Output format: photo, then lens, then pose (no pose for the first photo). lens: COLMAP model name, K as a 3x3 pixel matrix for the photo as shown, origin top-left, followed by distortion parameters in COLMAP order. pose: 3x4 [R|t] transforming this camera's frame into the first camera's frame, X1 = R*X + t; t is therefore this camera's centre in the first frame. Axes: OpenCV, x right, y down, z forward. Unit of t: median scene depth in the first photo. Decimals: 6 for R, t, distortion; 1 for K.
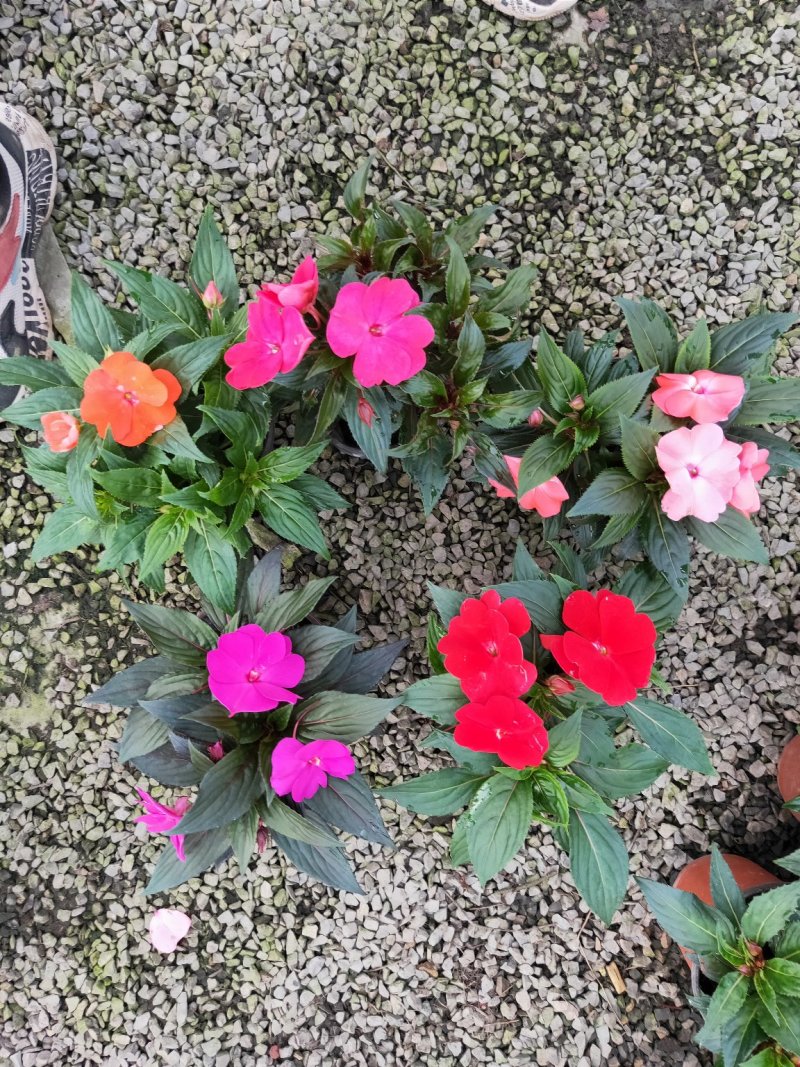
lens RADIAL K [[817.7, 0, 400.0], [0, 817.7, 533.5], [0, 0, 1]] dist [0.035199, -0.028633]
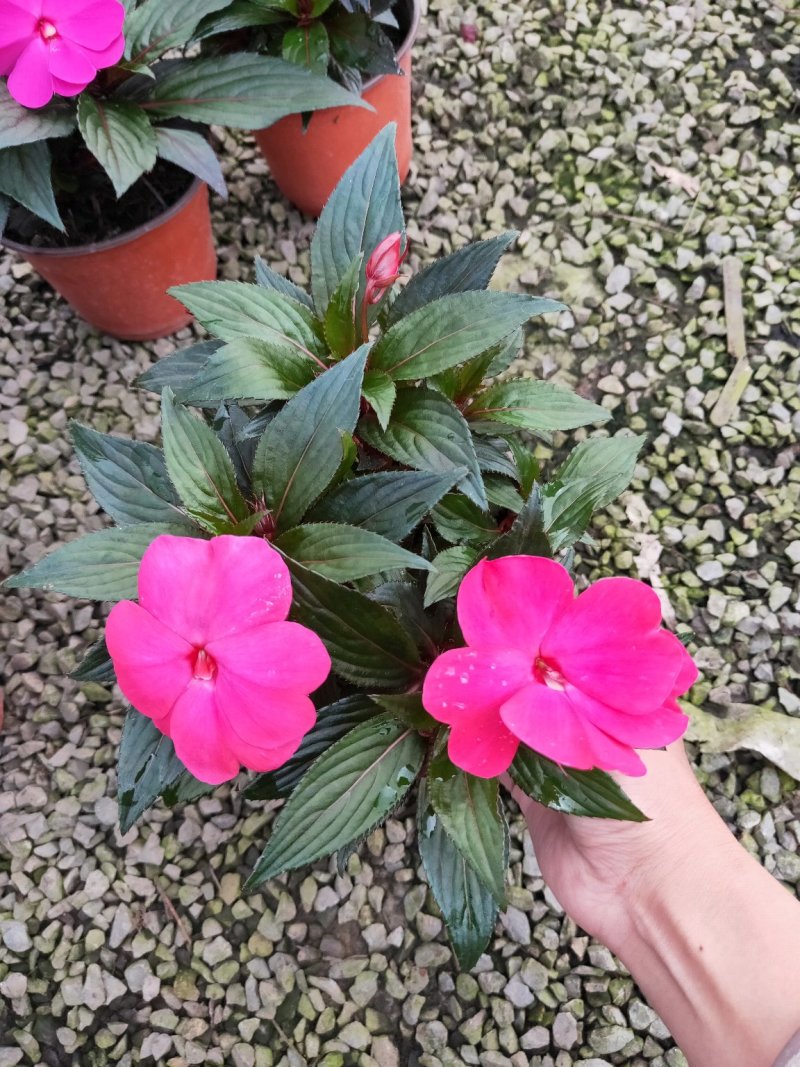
lens RADIAL K [[825.3, 0, 400.0], [0, 825.3, 533.5], [0, 0, 1]] dist [0.016278, -0.014789]
pose [[-0.813292, 0.549358, -0.191733, -0.112311], [-0.581690, -0.759791, 0.290438, -0.113294], [0.013877, 0.347740, 0.937488, 0.389902]]
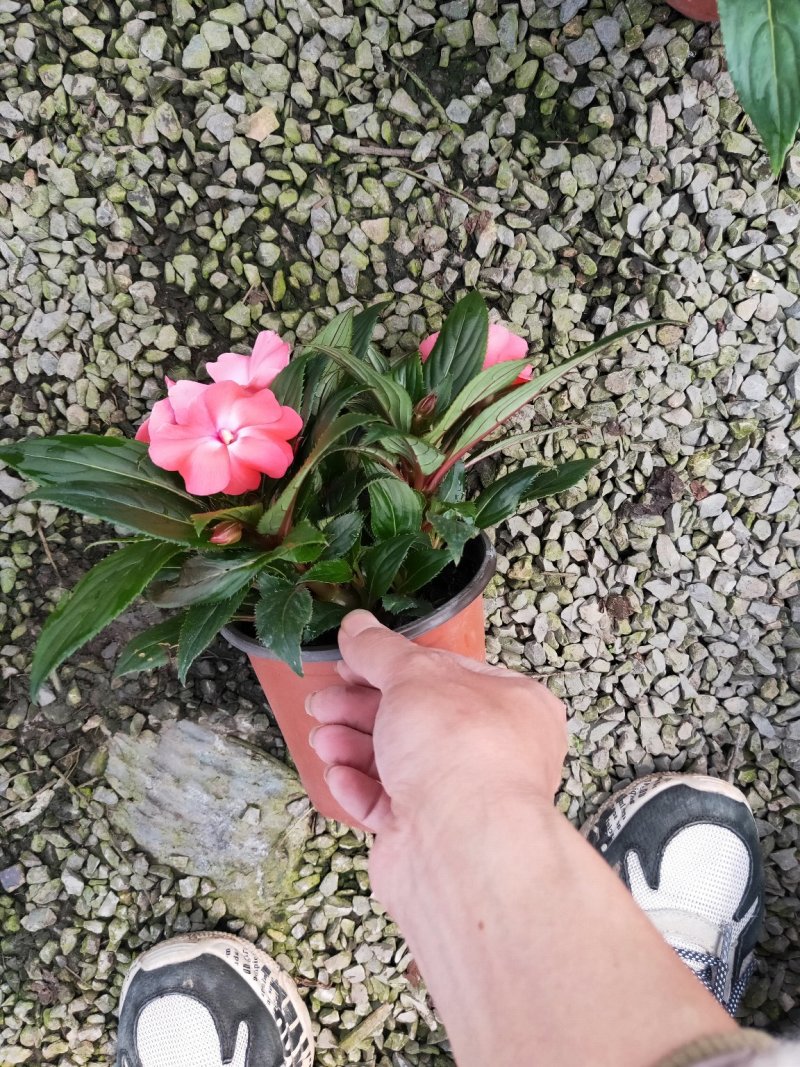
lens RADIAL K [[817.7, 0, 400.0], [0, 817.7, 533.5], [0, 0, 1]] dist [0.035199, -0.028633]
pose [[-0.934511, 0.353373, 0.042627, 0.082736], [-0.355304, -0.919013, -0.170803, -0.548871], [-0.021182, -0.174763, 0.984383, 0.400970]]
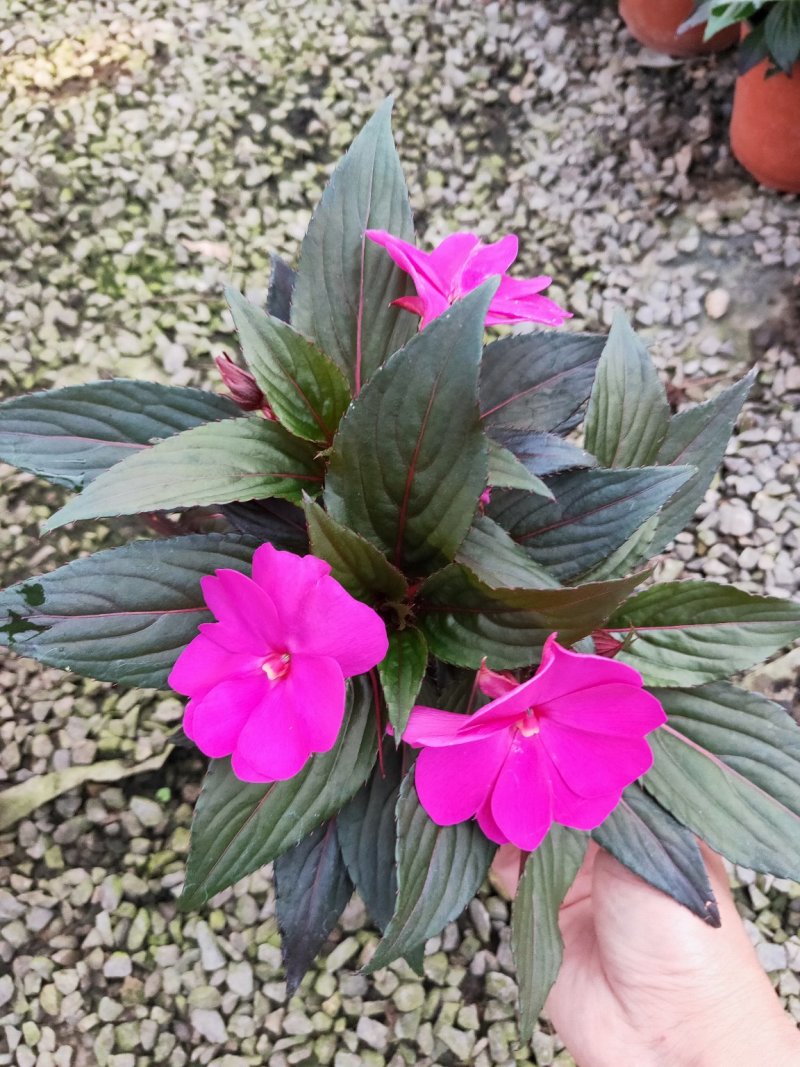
lens RADIAL K [[825.3, 0, 400.0], [0, 825.3, 533.5], [0, 0, 1]] dist [0.016278, -0.014789]
pose [[-0.549826, 0.766924, -0.330937, -0.271124], [-0.834968, -0.493827, 0.242823, -0.271065], [0.022802, 0.409832, 0.911876, 0.384968]]
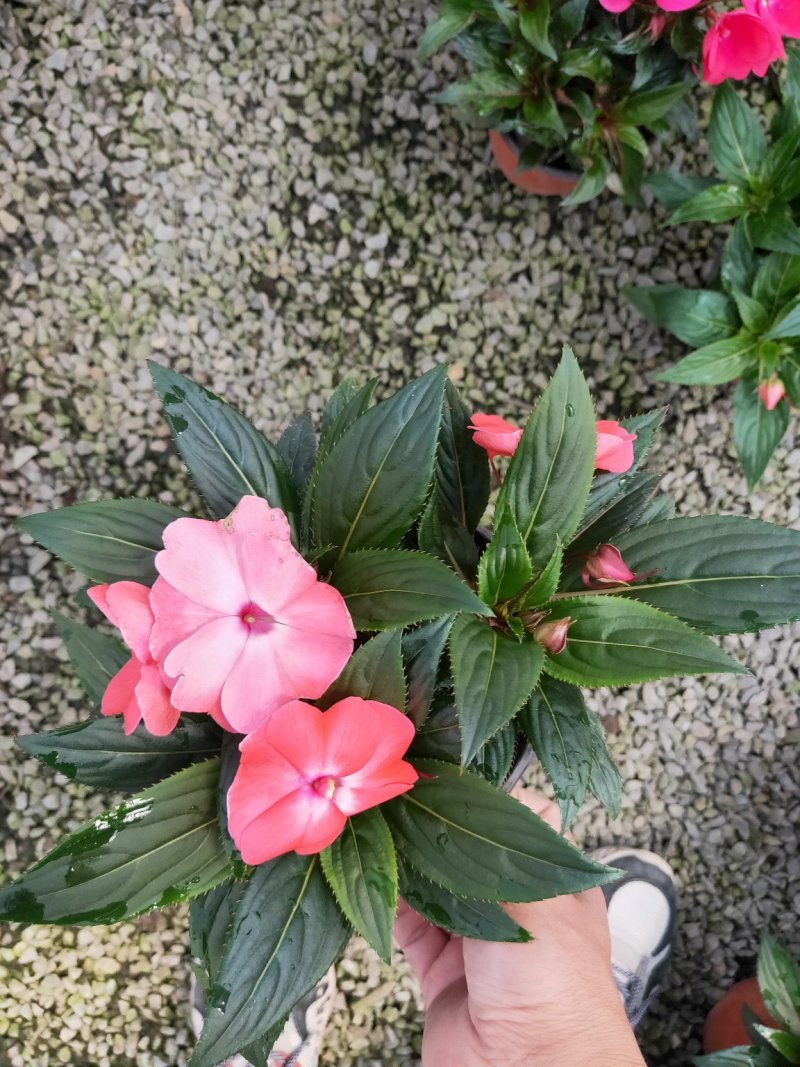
lens RADIAL K [[825.3, 0, 400.0], [0, 825.3, 533.5], [0, 0, 1]] dist [0.016278, -0.014789]
pose [[-0.989506, 0.138184, -0.042229, 0.215687], [-0.136734, -0.989972, -0.035494, -0.490092], [-0.046710, -0.029347, 0.998477, 0.098694]]
